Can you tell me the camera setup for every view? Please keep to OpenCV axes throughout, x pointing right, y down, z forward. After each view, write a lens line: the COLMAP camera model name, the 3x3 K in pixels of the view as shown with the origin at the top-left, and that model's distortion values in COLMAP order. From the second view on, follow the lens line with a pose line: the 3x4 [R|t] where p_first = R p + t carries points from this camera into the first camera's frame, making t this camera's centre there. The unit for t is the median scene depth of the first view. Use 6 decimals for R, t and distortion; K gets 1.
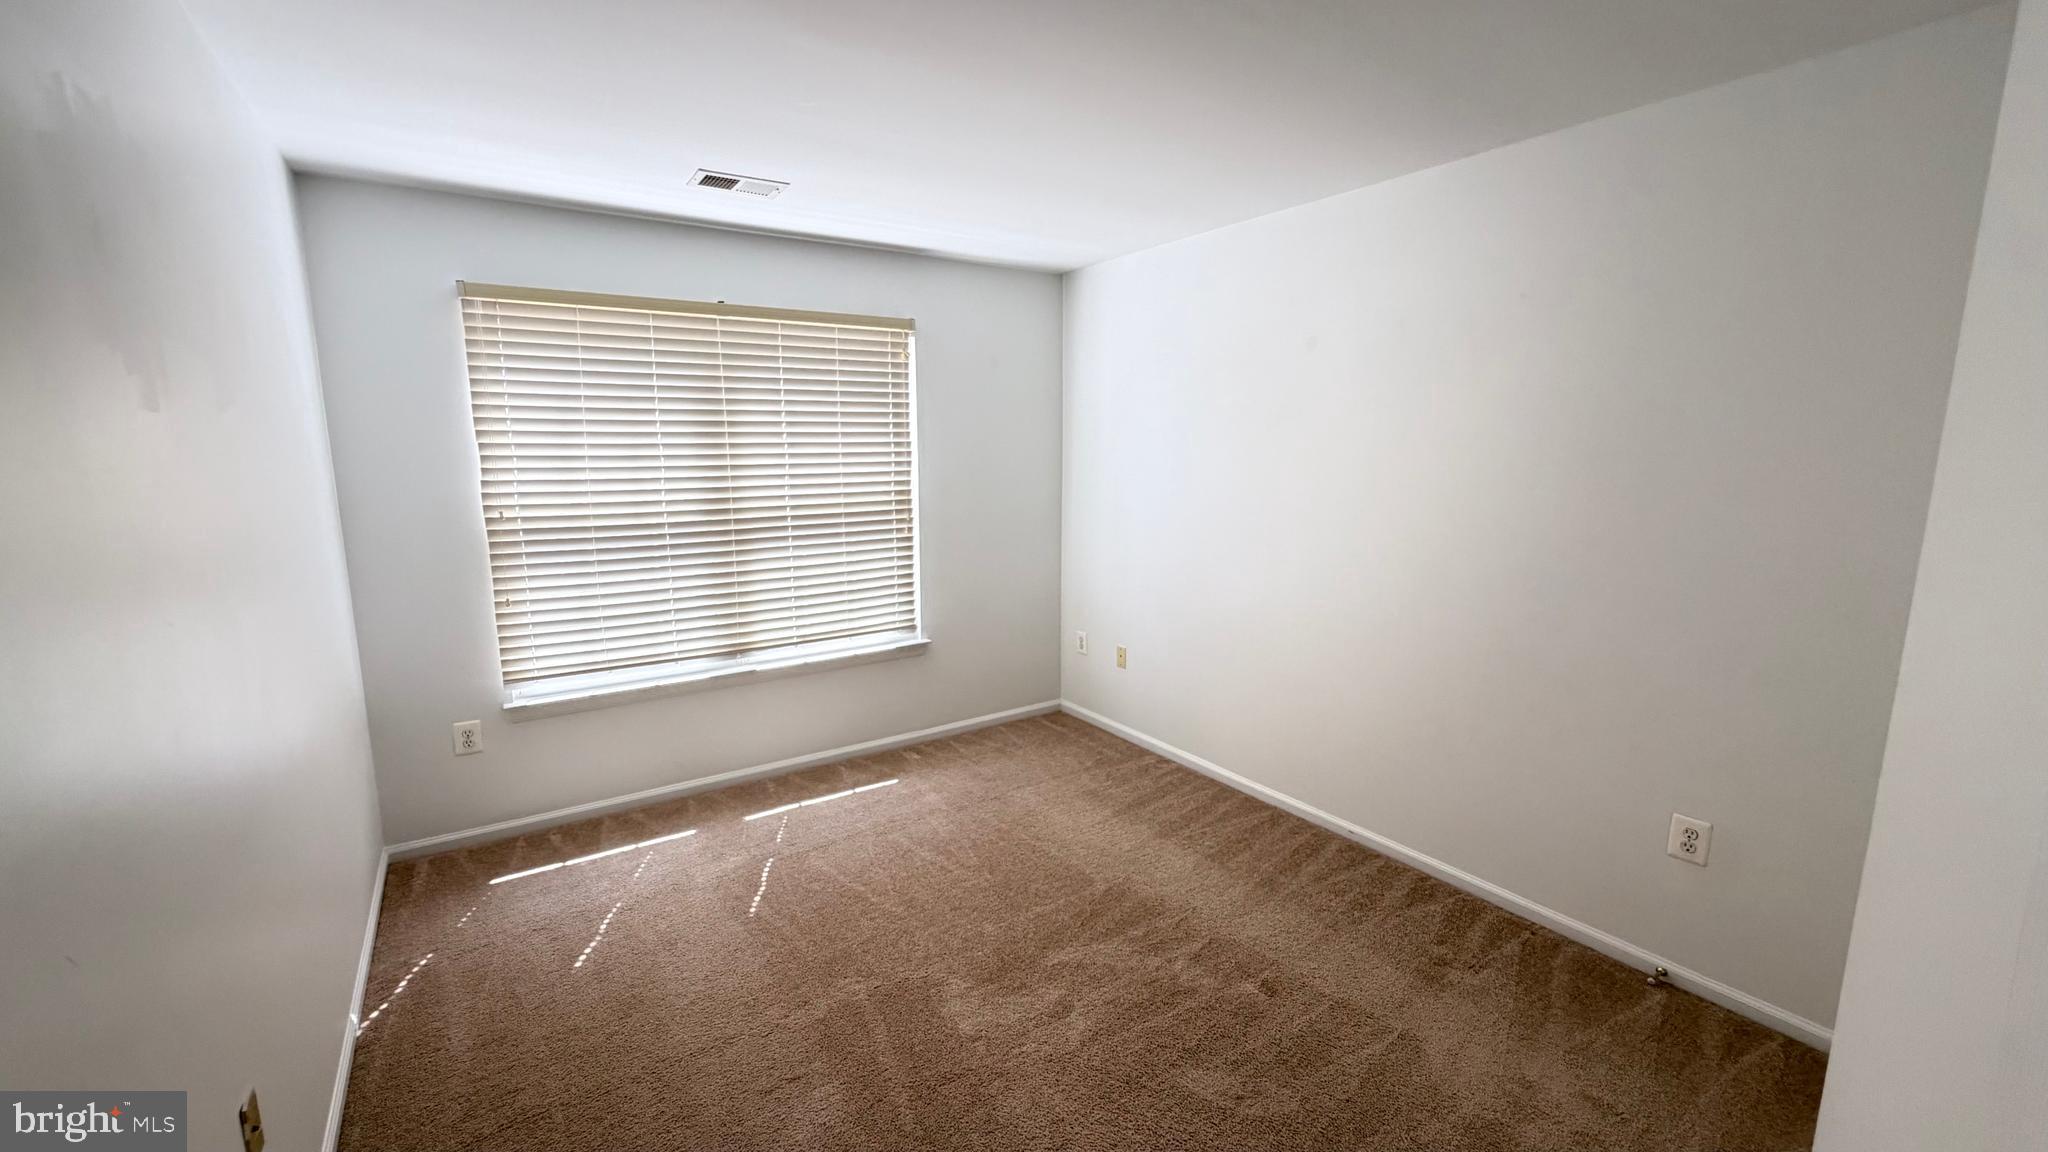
lens RADIAL K [[814.0, 0, 1038.0], [0, 814.0, 566.4], [0, 0, 1]] dist [-0.000155, 0.001124]
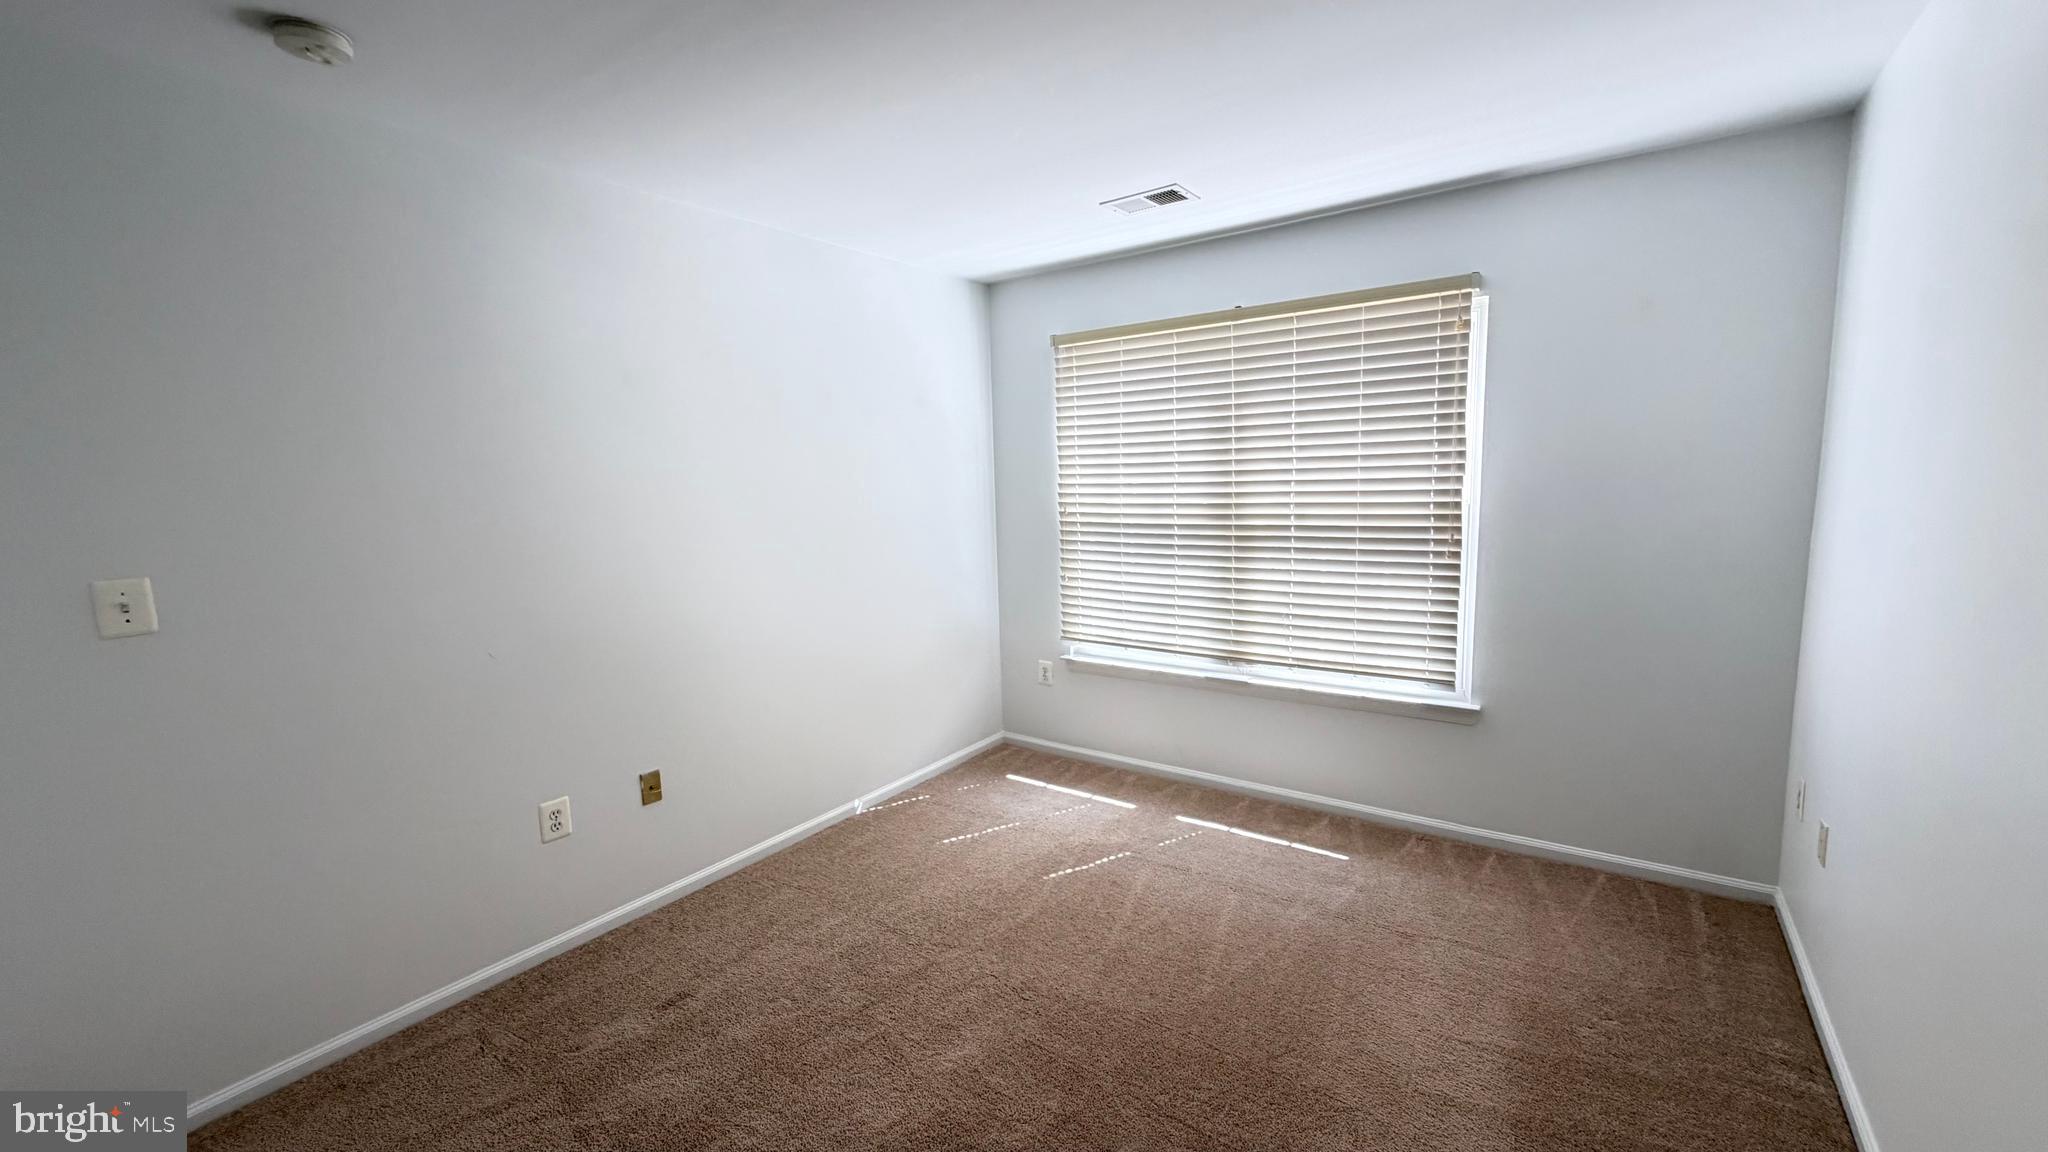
lens RADIAL K [[814.0, 0, 1016.0], [0, 814.0, 570.5], [0, 0, 1]] dist [-0.000155, 0.001124]
pose [[0.345115, 0.106179, -0.932535, 0.457626], [-0.114519, 0.990920, 0.070446, -0.041914], [0.931548, 0.082481, 0.354141, 0.399840]]
